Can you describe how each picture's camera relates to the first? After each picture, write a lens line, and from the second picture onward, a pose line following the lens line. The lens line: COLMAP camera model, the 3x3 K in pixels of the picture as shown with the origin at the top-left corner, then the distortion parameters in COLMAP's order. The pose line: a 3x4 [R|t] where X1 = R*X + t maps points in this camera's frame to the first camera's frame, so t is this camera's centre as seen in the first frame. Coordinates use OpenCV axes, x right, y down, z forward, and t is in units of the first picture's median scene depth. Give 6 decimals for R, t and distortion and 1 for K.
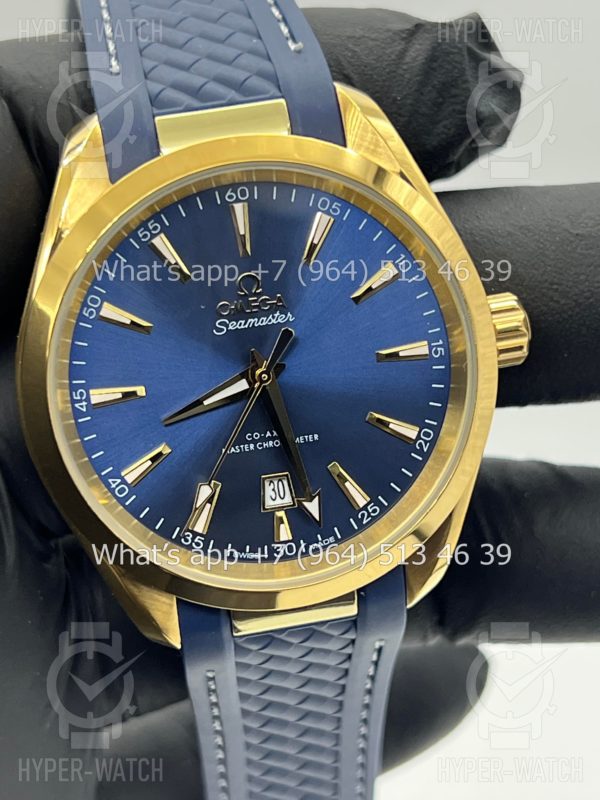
lens RADIAL K [[1849.4, 0, 300.0], [0, 1849.4, 400.0], [0, 0, 1]] dist [0.376723, 0.217789]
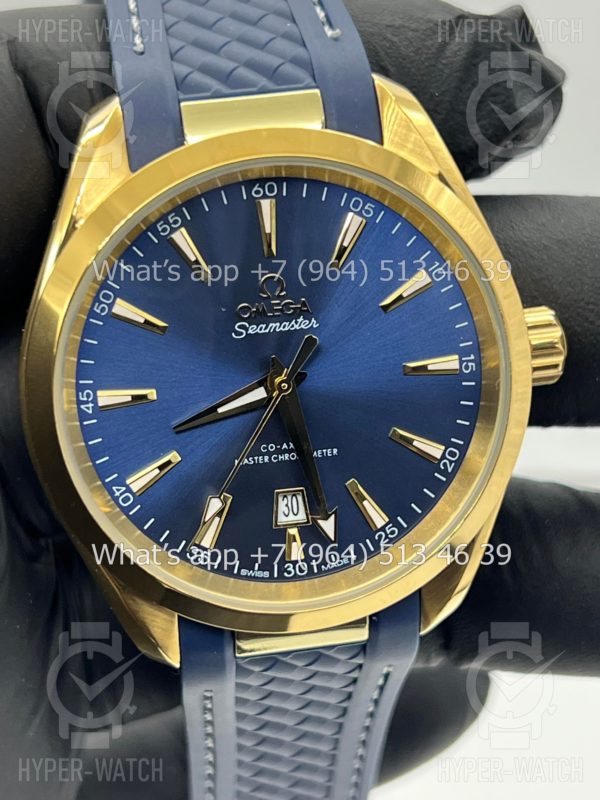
lens RADIAL K [[1849.4, 0, 300.0], [0, 1849.4, 400.0], [0, 0, 1]] dist [0.376723, 0.217789]
pose [[0.998704, 0.048240, 0.016195, -0.025653], [-0.048569, 0.998609, 0.020521, -0.024665], [-0.015182, -0.021281, 0.999658, 0.061405]]
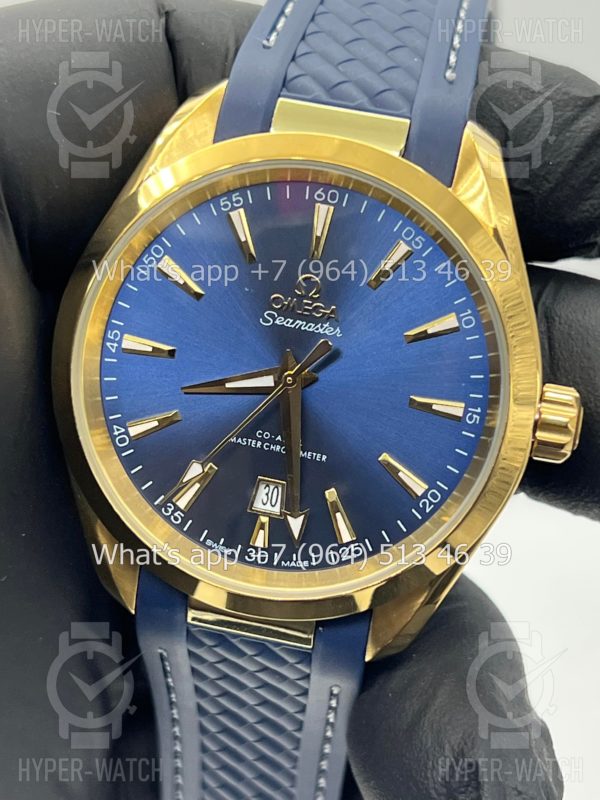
lens RADIAL K [[1849.4, 0, 300.0], [0, 1849.4, 400.0], [0, 0, 1]] dist [0.376723, 0.217789]
pose [[0.919314, 0.336672, -0.203751, 0.186051], [-0.343299, 0.939221, 0.002997, -0.007234], [0.192376, 0.067193, 0.979018, 0.042145]]
